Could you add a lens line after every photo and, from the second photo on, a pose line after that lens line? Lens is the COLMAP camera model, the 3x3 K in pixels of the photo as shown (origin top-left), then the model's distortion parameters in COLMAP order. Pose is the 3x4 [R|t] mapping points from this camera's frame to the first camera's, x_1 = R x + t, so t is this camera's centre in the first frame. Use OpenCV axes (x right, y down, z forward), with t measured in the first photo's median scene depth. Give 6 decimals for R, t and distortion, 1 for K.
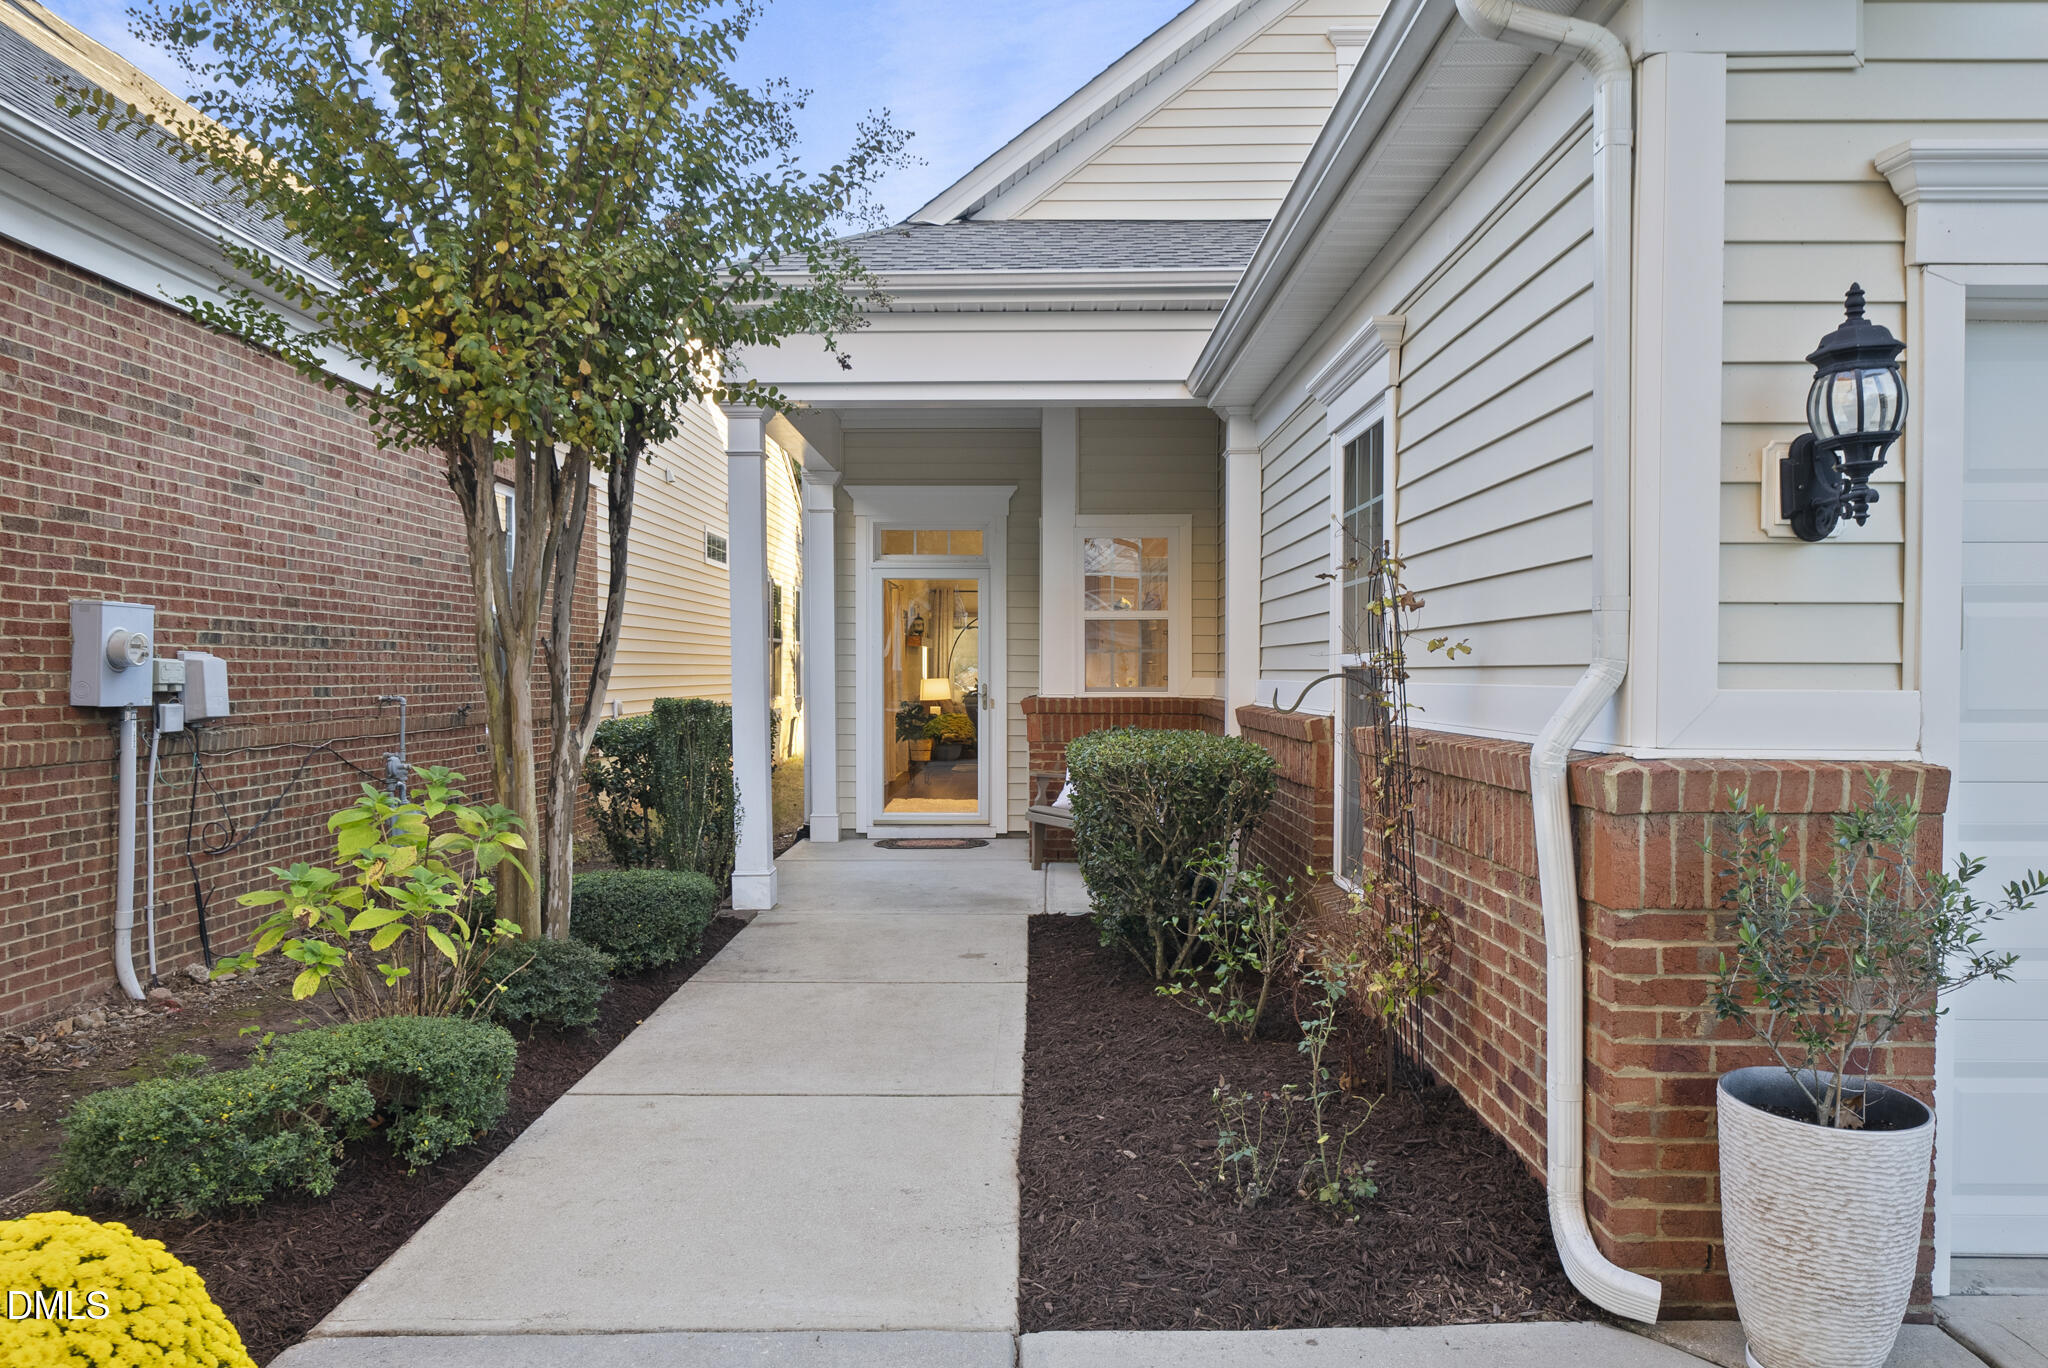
lens RADIAL K [[1408.3, 0, 1023.4], [0, 1408.3, 681.6], [0, 0, 1]] dist [-0.000247, -0.001228]
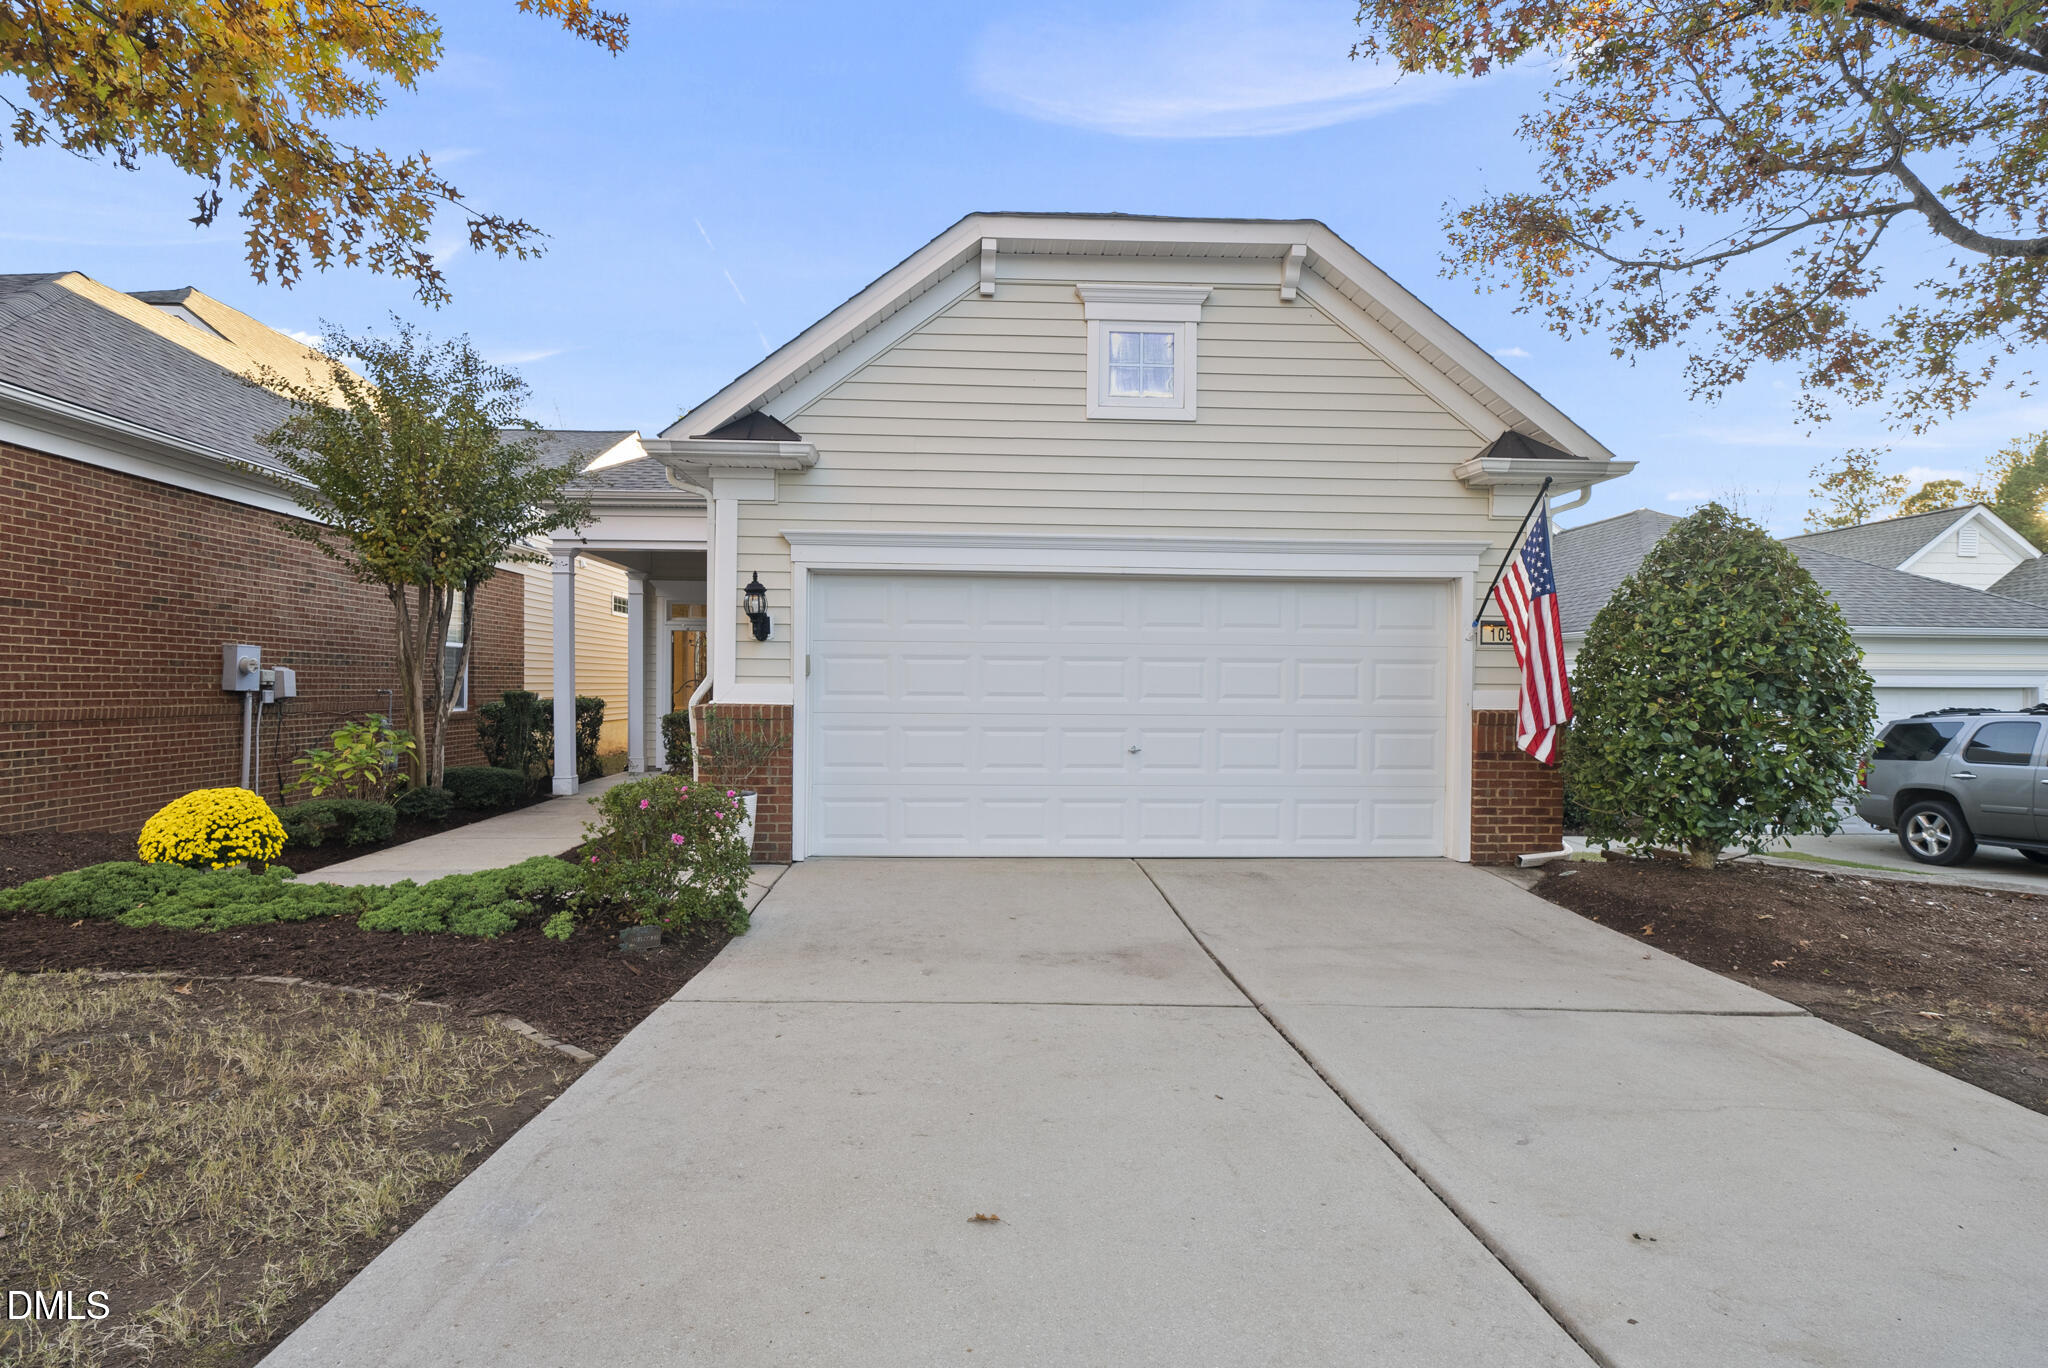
lens RADIAL K [[1074.0, 0, 1018.8], [0, 1074.0, 682.4], [0, 0, 1]] dist [0.001638, -0.000031]
pose [[0.998032, 0.009184, 0.062032, 0.498764], [-0.008548, 0.999908, -0.010513, 0.011716], [-0.062123, 0.009962, 0.998019, -0.810645]]
